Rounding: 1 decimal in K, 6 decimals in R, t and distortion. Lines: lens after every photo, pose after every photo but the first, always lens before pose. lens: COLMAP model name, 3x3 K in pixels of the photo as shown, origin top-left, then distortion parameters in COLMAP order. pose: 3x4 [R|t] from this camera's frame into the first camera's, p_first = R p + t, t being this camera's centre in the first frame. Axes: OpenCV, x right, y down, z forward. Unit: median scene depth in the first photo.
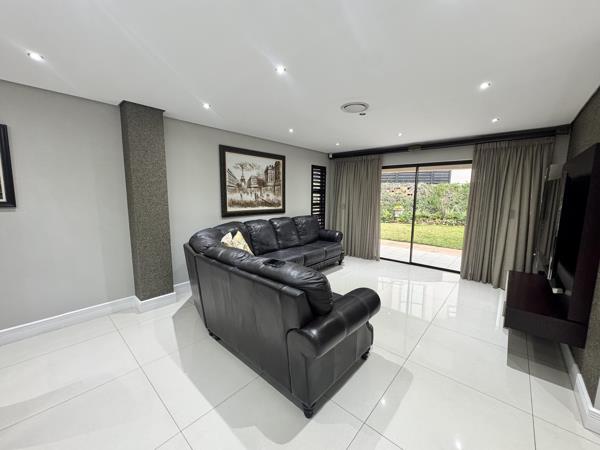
lens RADIAL K [[237.5, 0, 302.7], [0, 237.5, 225.5], [0, 0, 1]] dist [-0.002323, 0.000524]
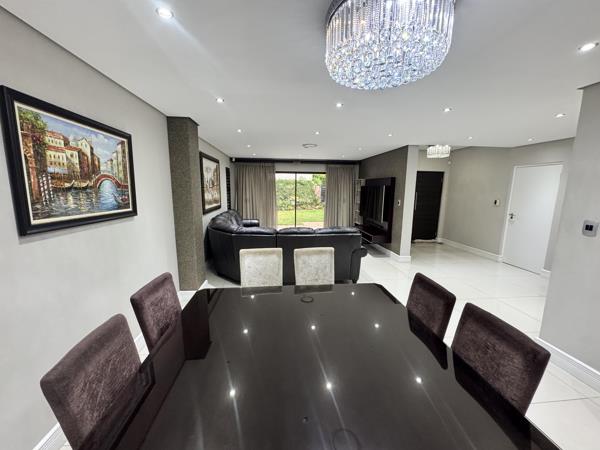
lens RADIAL K [[237.5, 0, 301.3], [0, 237.5, 224.7], [0, 0, 1]] dist [-0.002323, 0.000524]
pose [[0.675708, -0.117265, 0.727782, -0.727064], [0.092788, 0.992944, 0.073840, -0.023488], [-0.731306, 0.017635, 0.681821, -0.104446]]
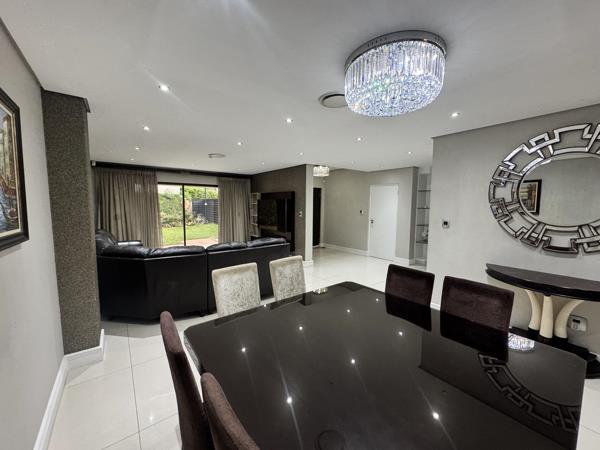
lens RADIAL K [[237.5, 0, 299.2], [0, 237.5, 225.2], [0, 0, 1]] dist [-0.002323, 0.000524]
pose [[0.186770, -0.096581, 0.977645, -0.823223], [0.123473, 0.989572, 0.074171, -0.036500], [-0.974613, 0.106860, 0.196748, 0.092029]]
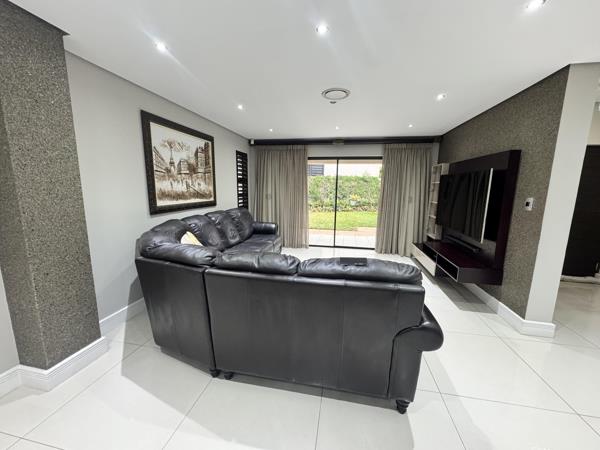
lens RADIAL K [[237.5, 0, 300.9], [0, 237.5, 225.1], [0, 0, 1]] dist [-0.002323, 0.000524]
pose [[0.860678, -0.079433, 0.502915, -0.263686], [0.061301, 0.996737, 0.052522, -0.011523], [-0.505445, -0.014375, 0.862739, 0.133277]]
